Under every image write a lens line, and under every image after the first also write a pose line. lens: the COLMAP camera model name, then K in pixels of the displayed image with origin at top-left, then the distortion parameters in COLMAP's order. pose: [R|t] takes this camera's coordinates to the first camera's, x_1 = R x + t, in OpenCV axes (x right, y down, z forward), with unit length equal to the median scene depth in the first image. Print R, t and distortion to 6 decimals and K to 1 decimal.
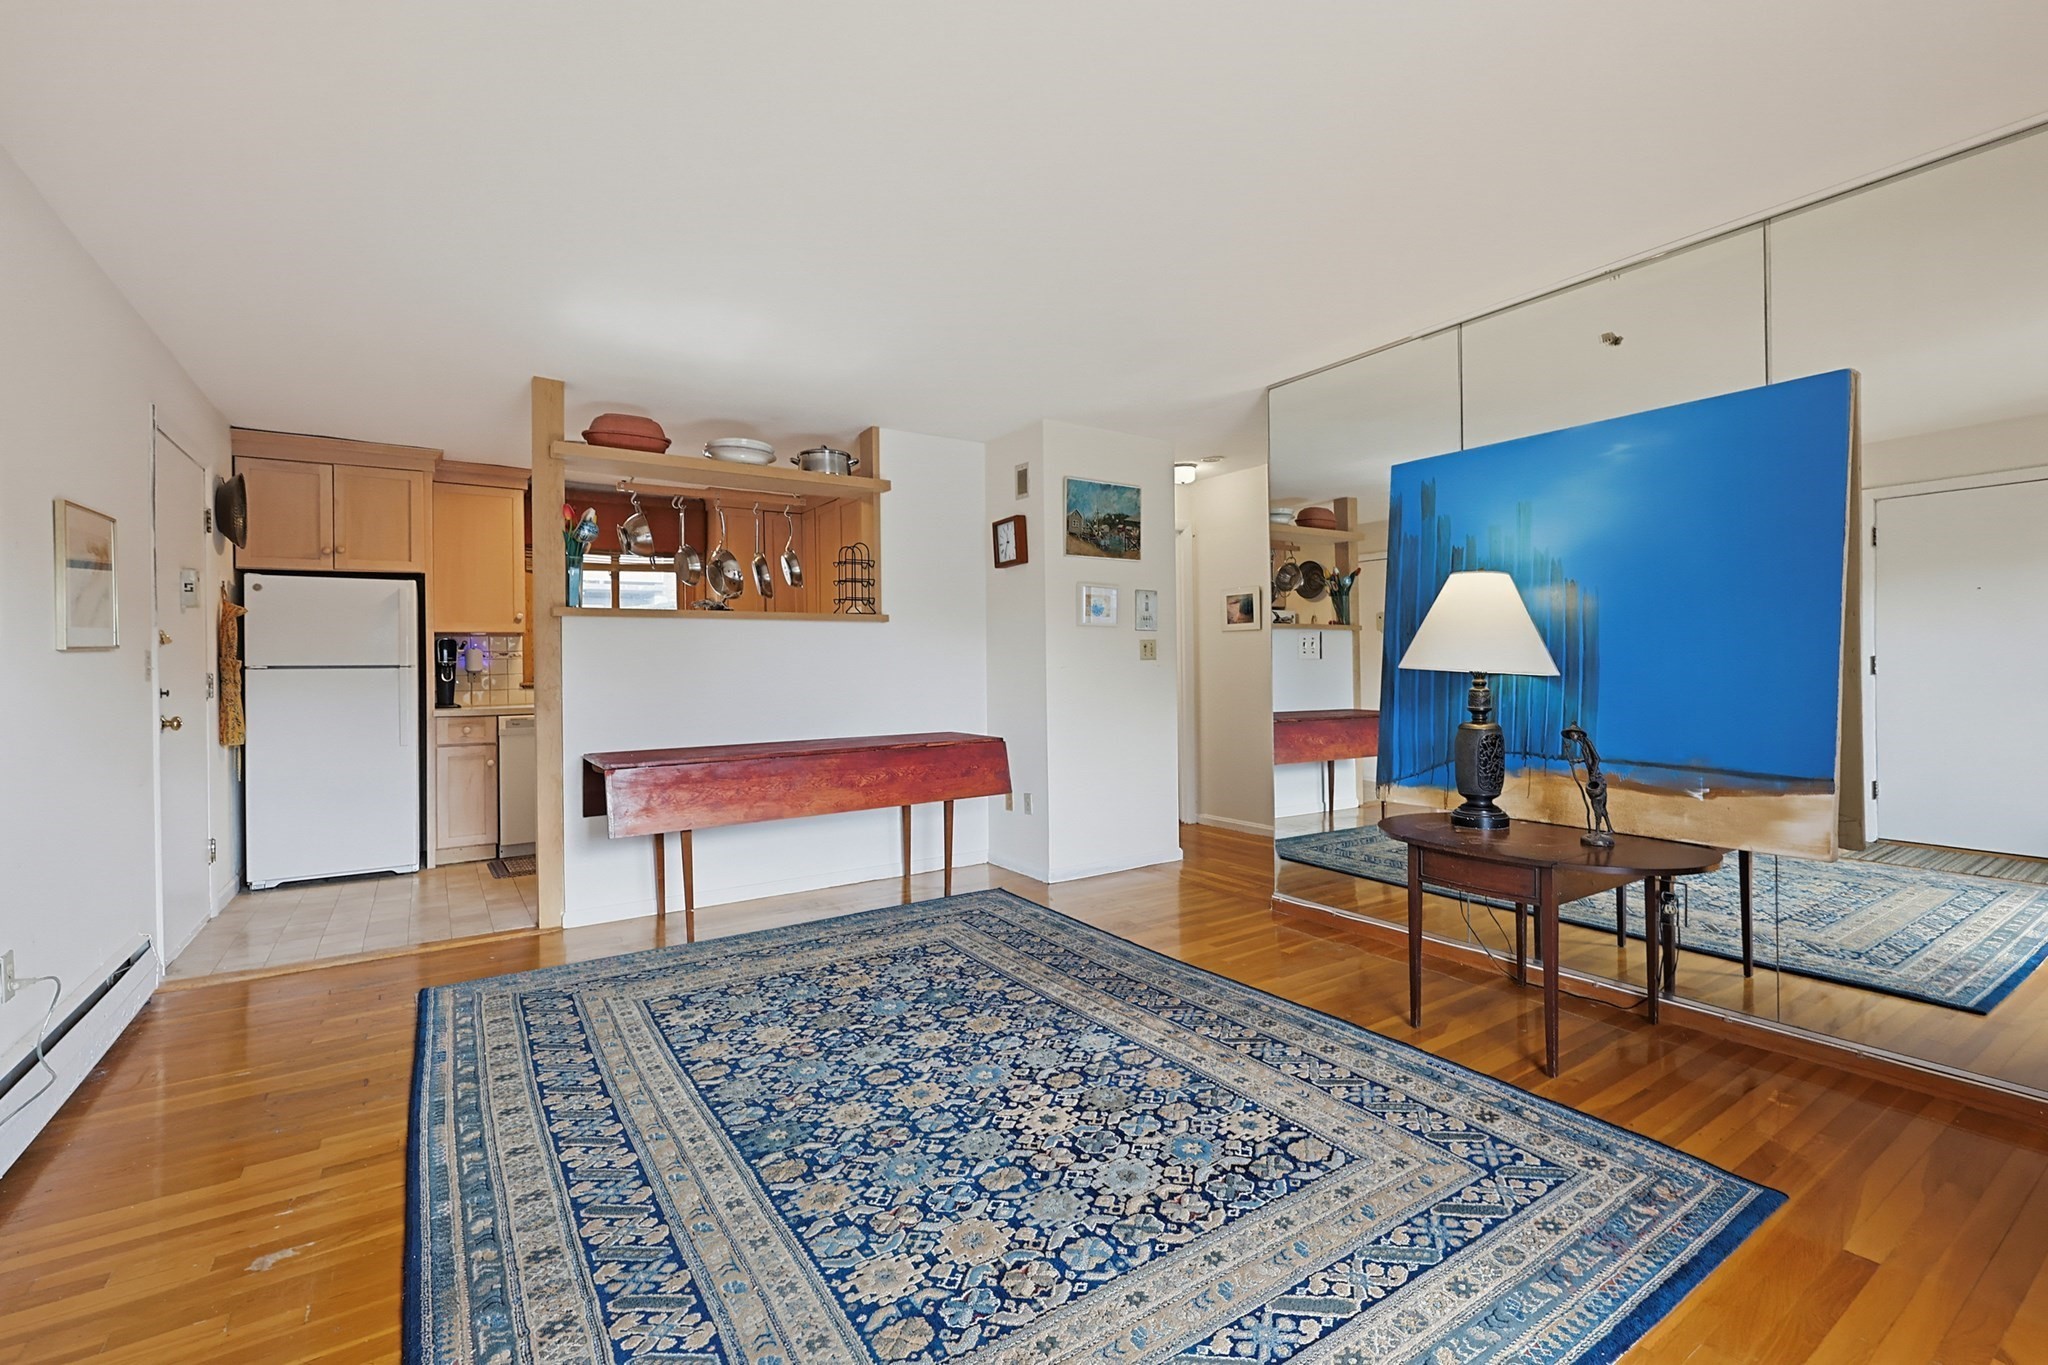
lens RADIAL K [[902.3, 0, 1065.9], [0, 902.3, 662.9], [0, 0, 1]] dist [-0.001656, 0.000105]
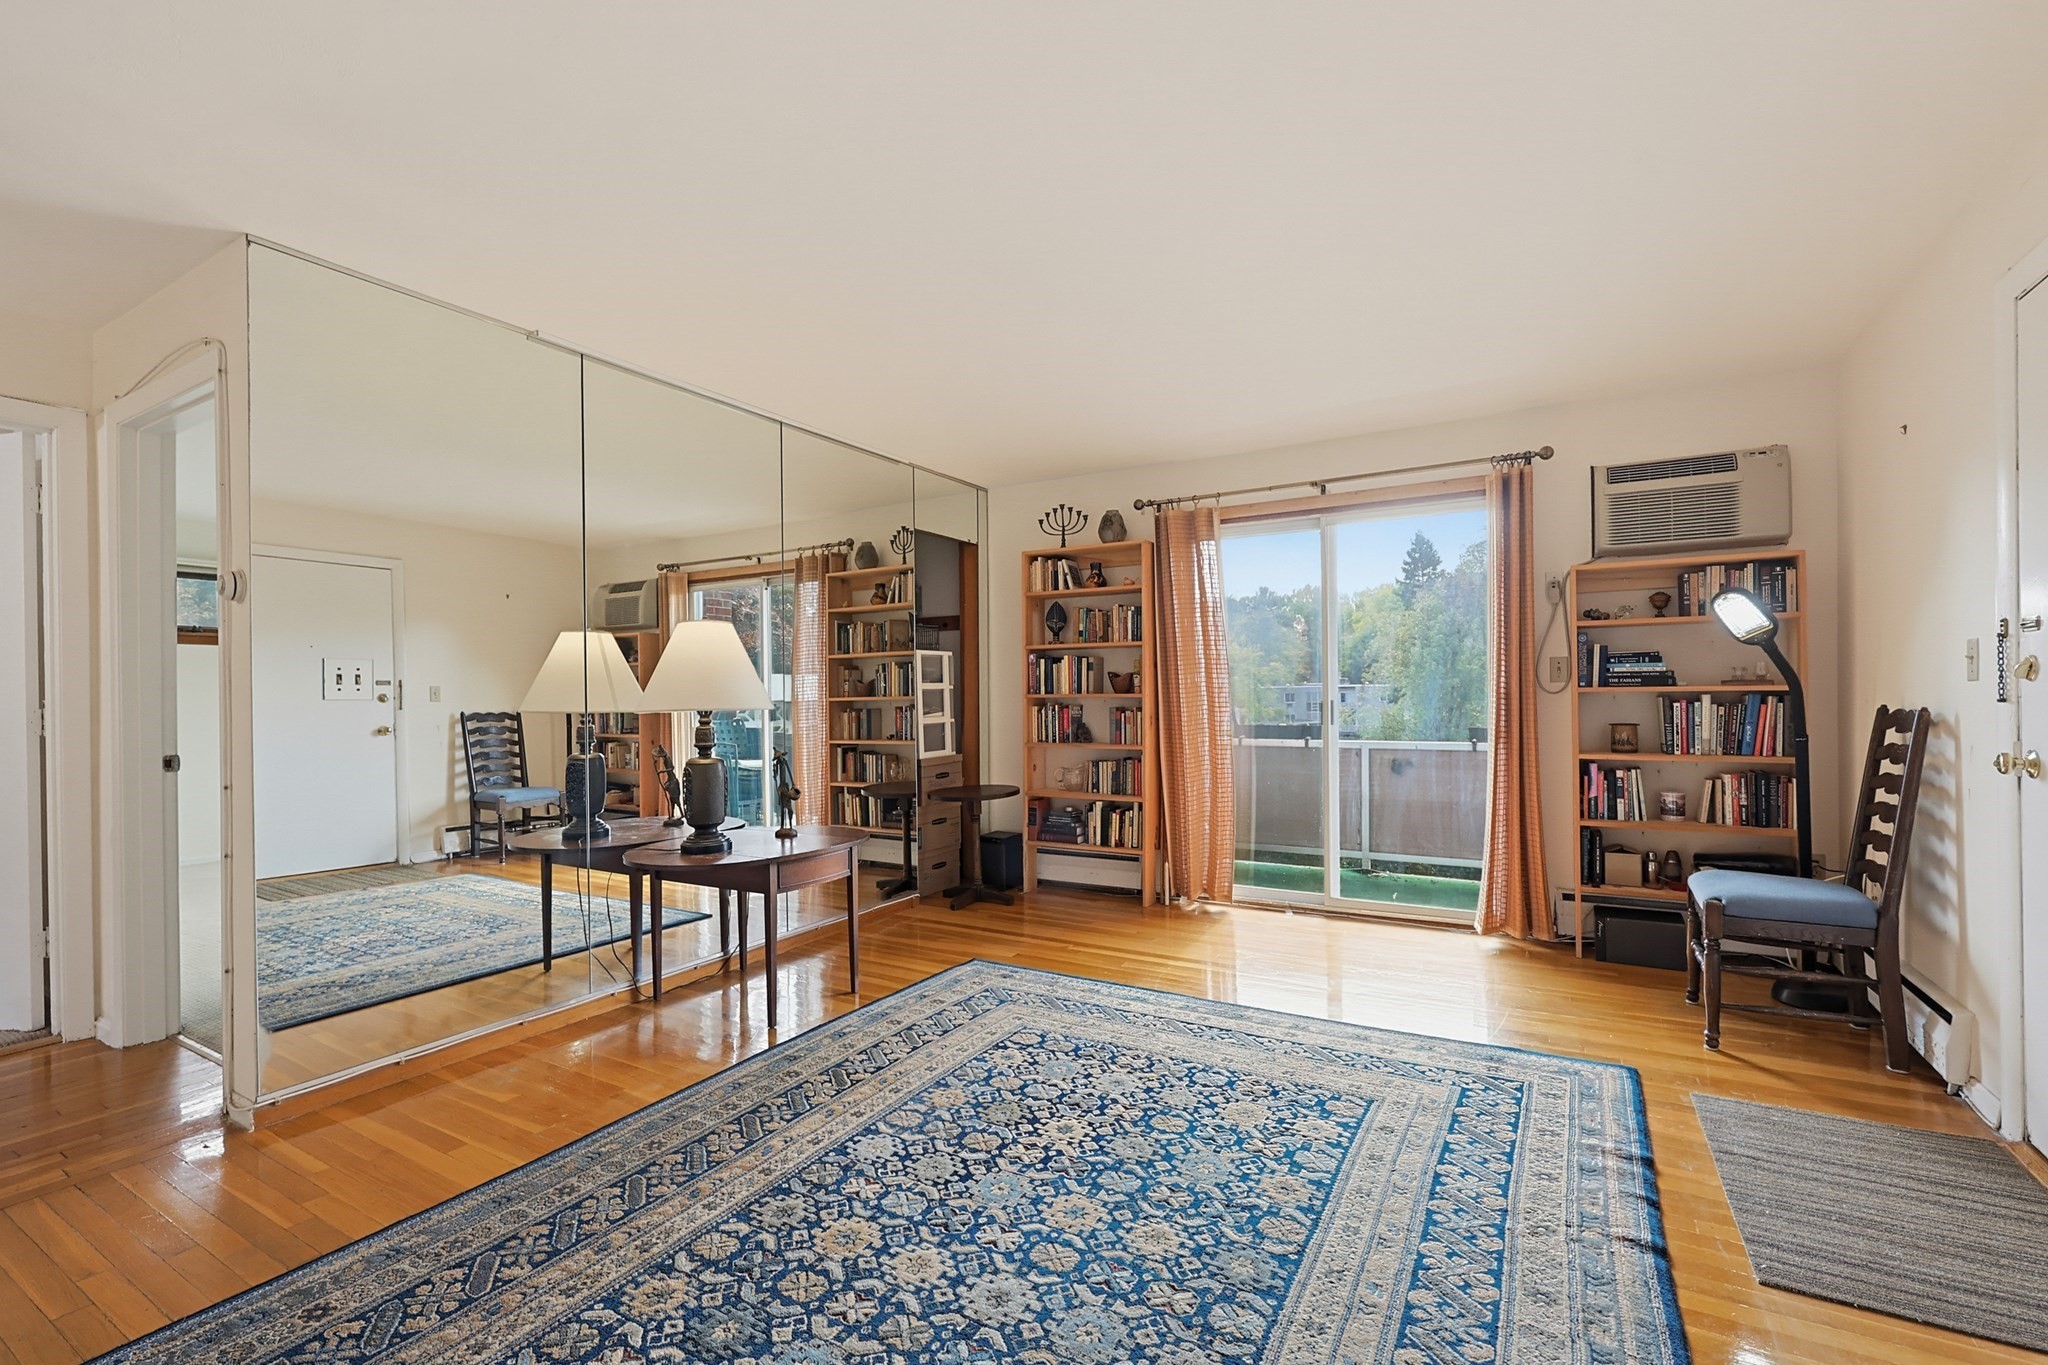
lens RADIAL K [[888.5, 0, 1037.4], [0, 888.5, 696.5], [0, 0, 1]] dist [-0.000081, 0.000086]
pose [[-0.416989, 0.018684, 0.908720, -0.825366], [0.014928, 0.999795, -0.013707, 0.015521], [-0.908789, 0.007850, -0.417182, 1.262159]]
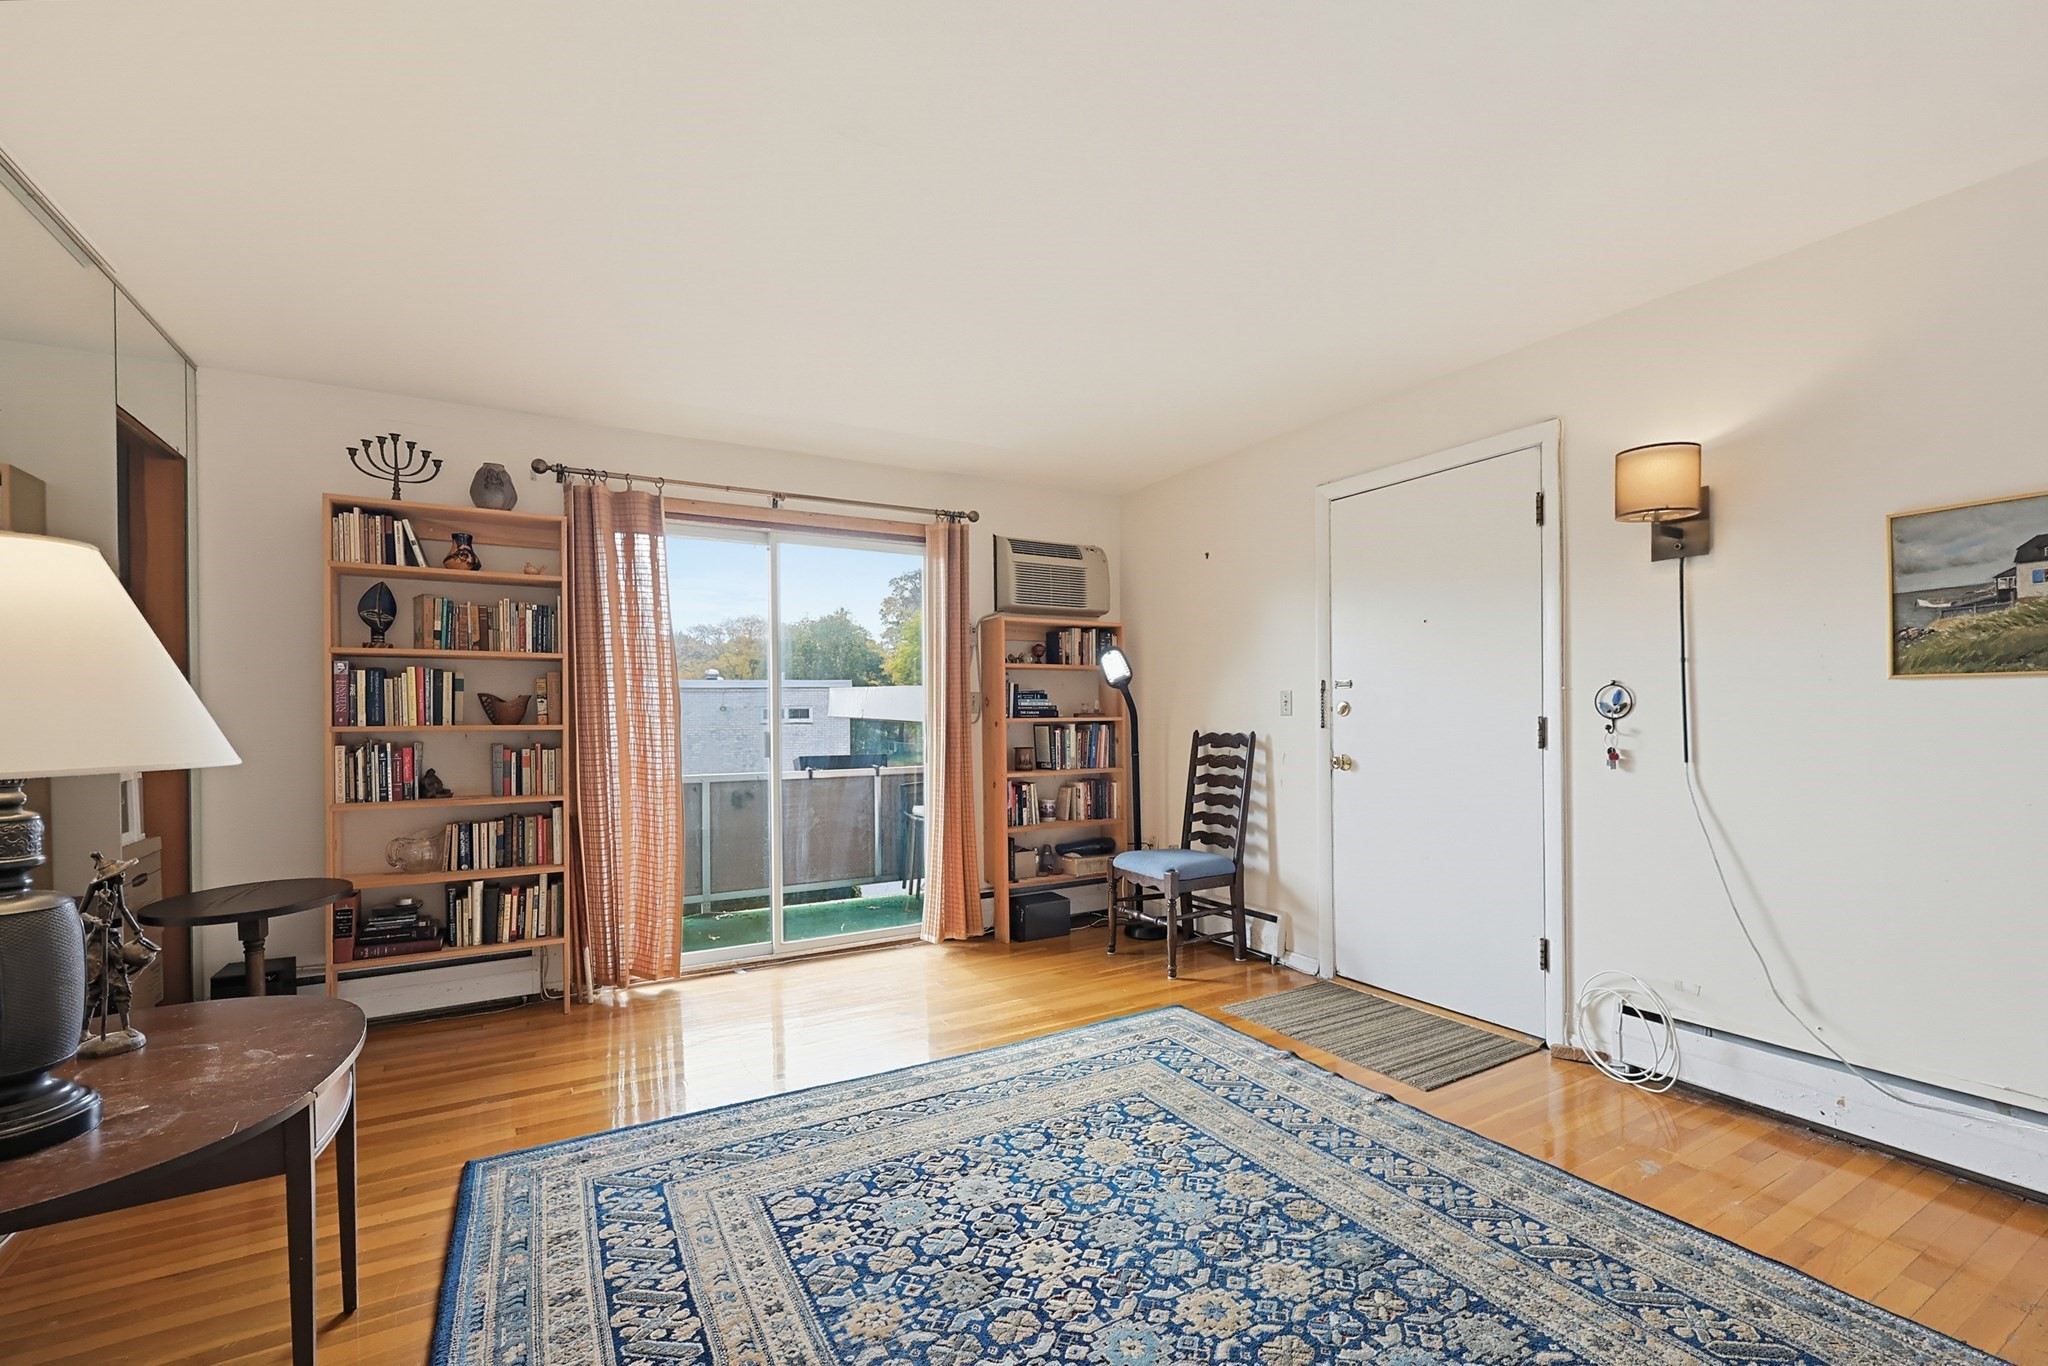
lens RADIAL K [[897.2, 0, 1037.8], [0, 897.2, 718.8], [0, 0, 1]] dist [0.000359, 0.000239]
pose [[-0.996424, 0.023034, 0.081290, -0.081789], [0.023298, 0.999726, 0.002301, -0.007530], [-0.081215, 0.004186, -0.996688, 1.604484]]
